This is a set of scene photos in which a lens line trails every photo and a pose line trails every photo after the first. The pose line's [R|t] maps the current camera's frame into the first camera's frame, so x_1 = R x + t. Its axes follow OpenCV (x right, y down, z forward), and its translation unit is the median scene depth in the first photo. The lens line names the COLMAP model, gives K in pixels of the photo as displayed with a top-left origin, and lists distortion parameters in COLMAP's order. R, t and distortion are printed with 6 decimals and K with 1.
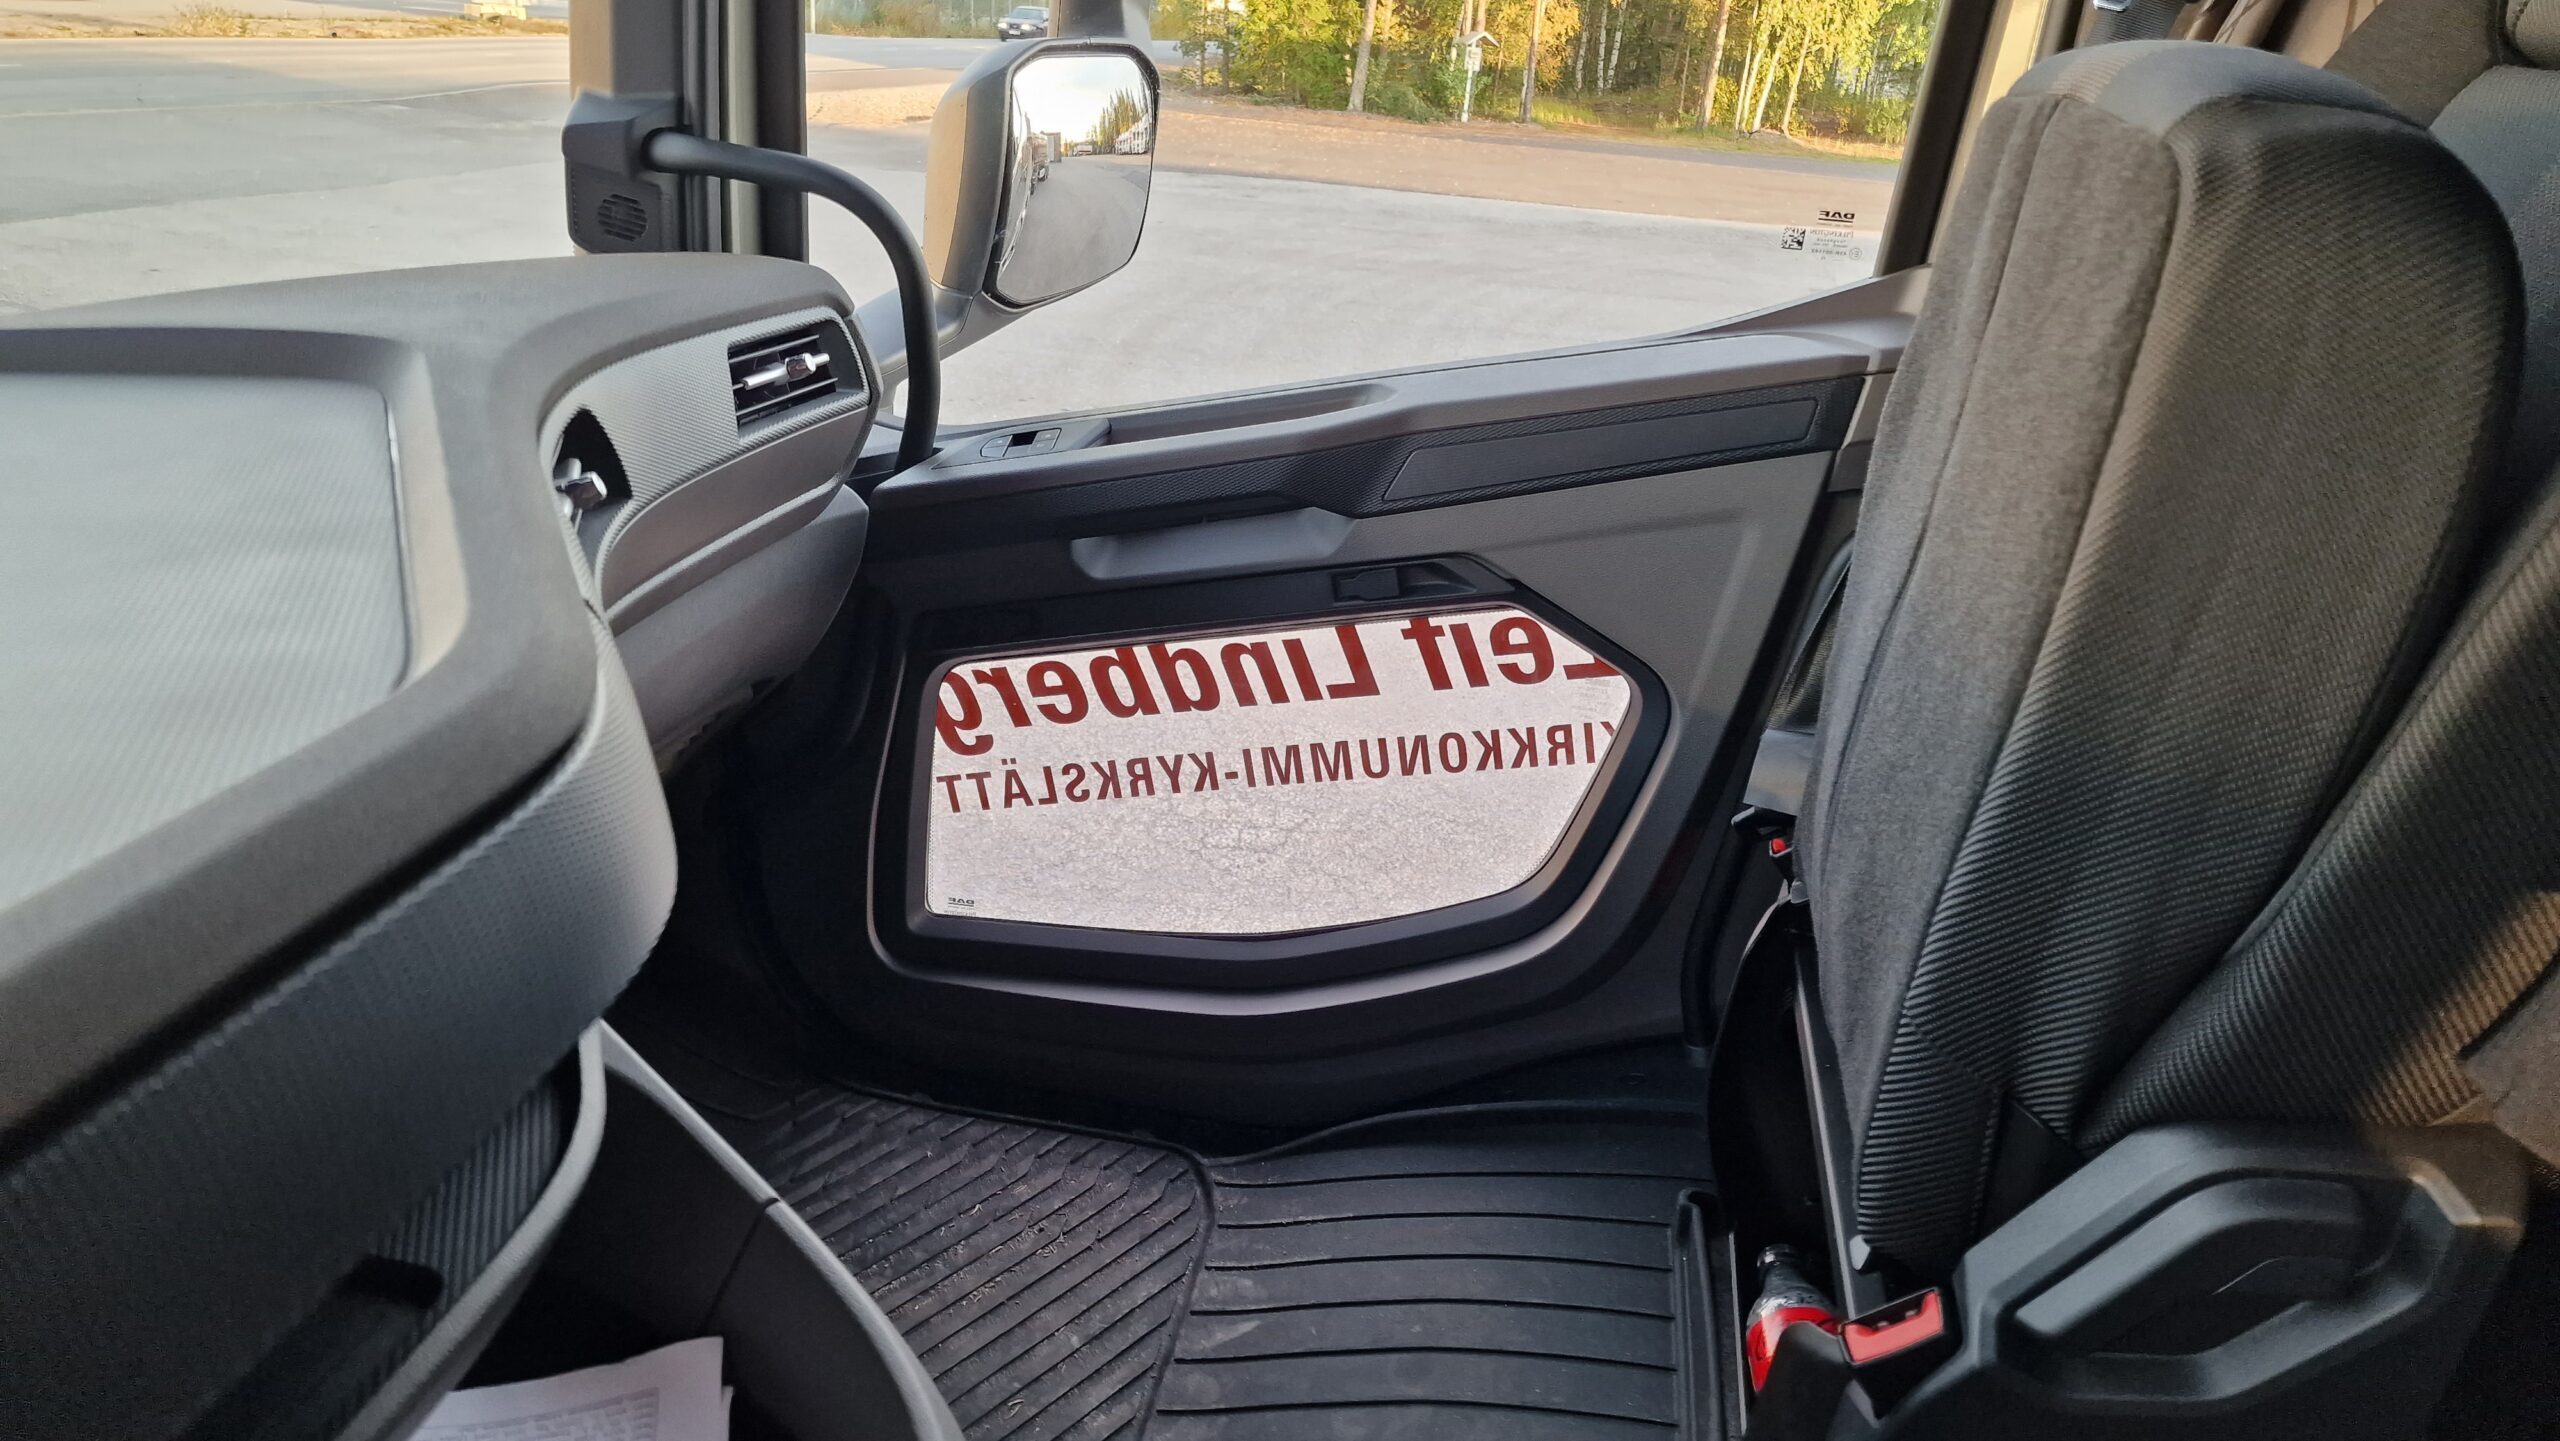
lens RADIAL K [[1663.8, 0, 1280.0], [0, 1663.8, 720.5], [0, 0, 1]] dist [0.098804, -0.089279]
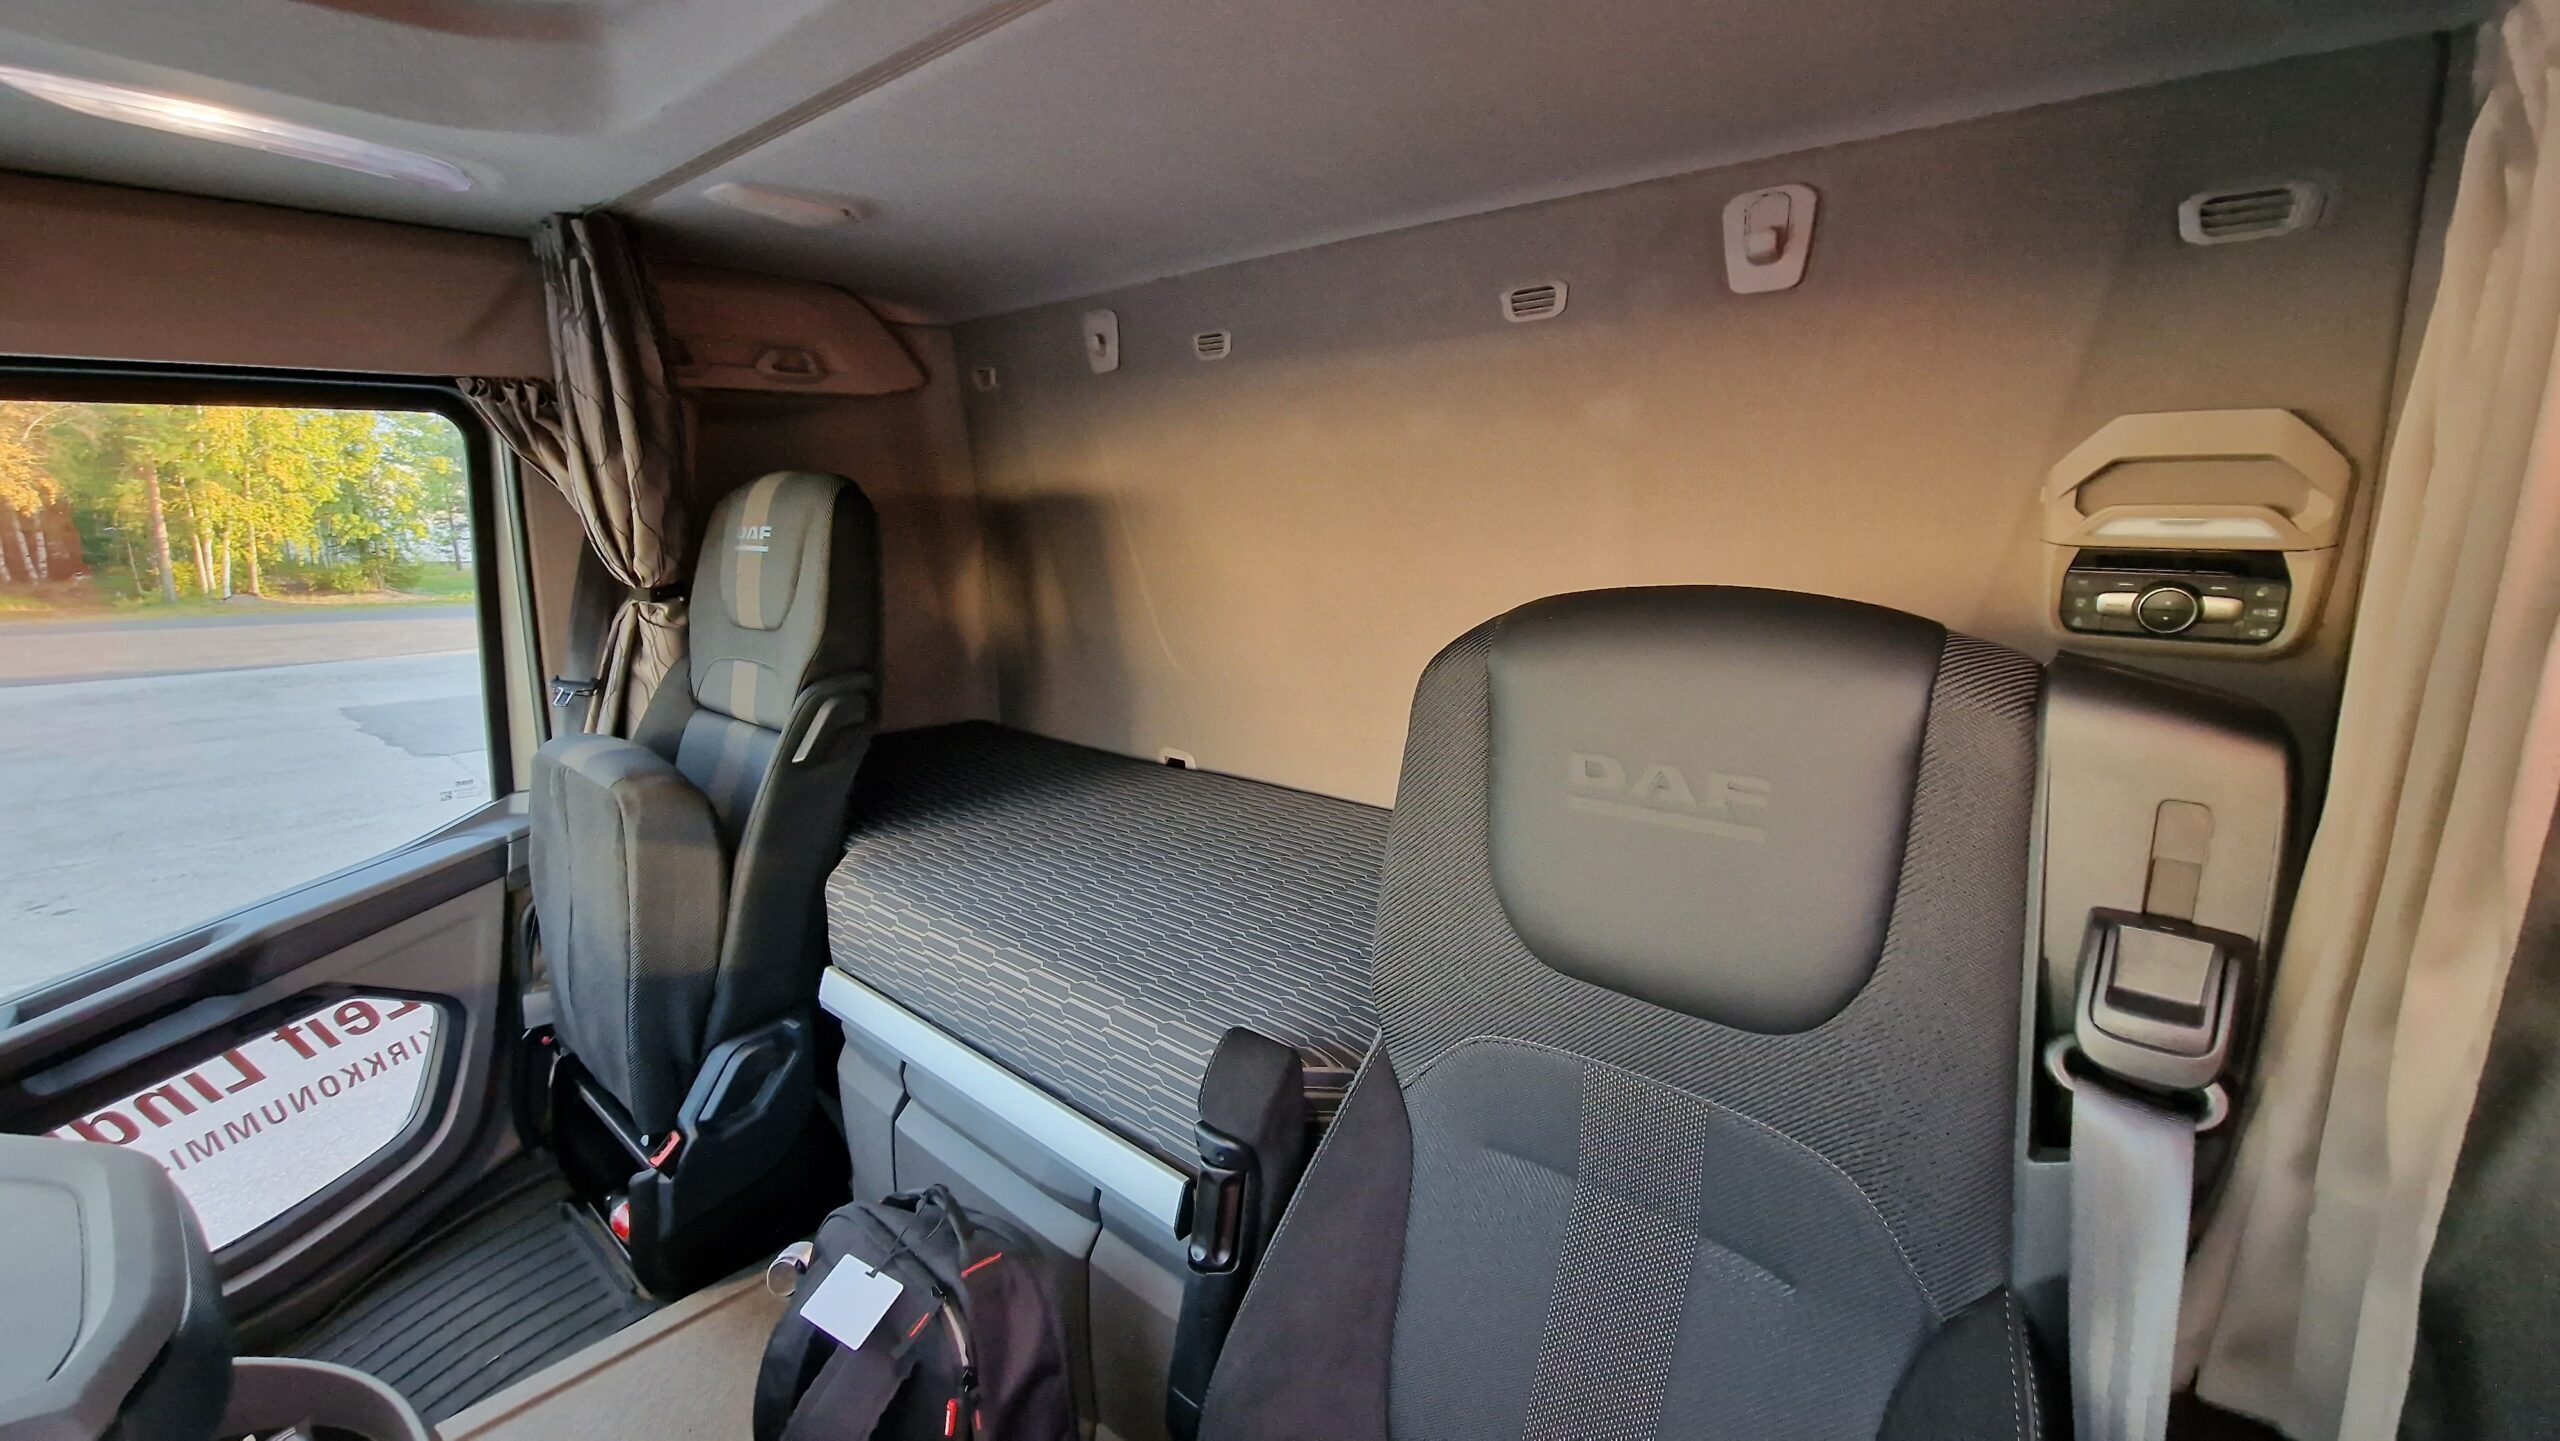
lens RADIAL K [[1032.4, 0, 1274.9], [0, 1032.4, 711.4], [0, 0, 1]] dist [0.000787, 0.000379]
pose [[0.488336, -0.222192, 0.843895, -0.268724], [0.364872, 0.930443, 0.033839, -0.024734], [-0.792715, 0.291389, 0.535440, -0.594607]]
